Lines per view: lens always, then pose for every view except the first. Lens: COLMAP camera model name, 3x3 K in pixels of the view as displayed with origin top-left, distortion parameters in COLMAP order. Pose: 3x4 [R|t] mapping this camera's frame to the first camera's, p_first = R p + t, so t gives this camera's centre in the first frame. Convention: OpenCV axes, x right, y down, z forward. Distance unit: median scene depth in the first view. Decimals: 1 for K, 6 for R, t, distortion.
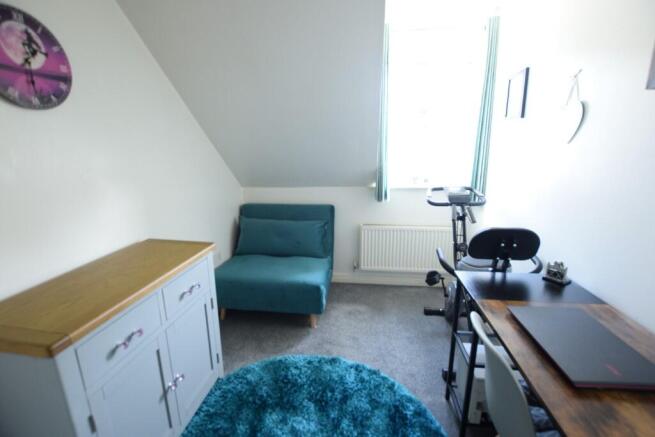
lens RADIAL K [[297.3, 0, 325.8], [0, 297.3, 216.6], [0, 0, 1]] dist [-0.000285, 0.000164]
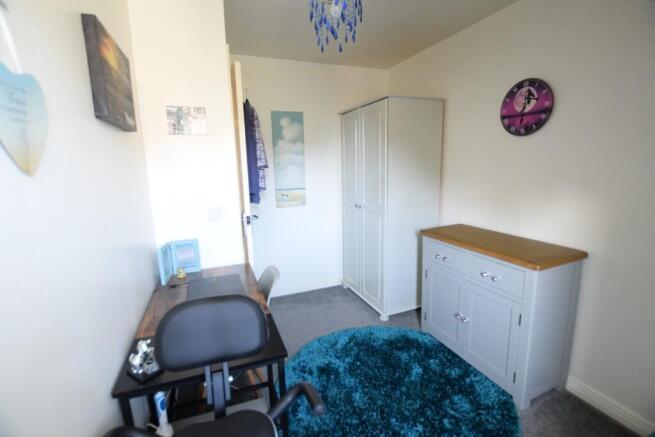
lens RADIAL K [[297.3, 0, 326.8], [0, 297.3, 217.1], [0, 0, 1]] dist [-0.000285, 0.000164]
pose [[-0.867069, 0.124663, -0.482339, 0.842111], [-0.084708, 0.917196, 0.389328, -0.501616], [0.490934, 0.378432, -0.784712, 1.948481]]
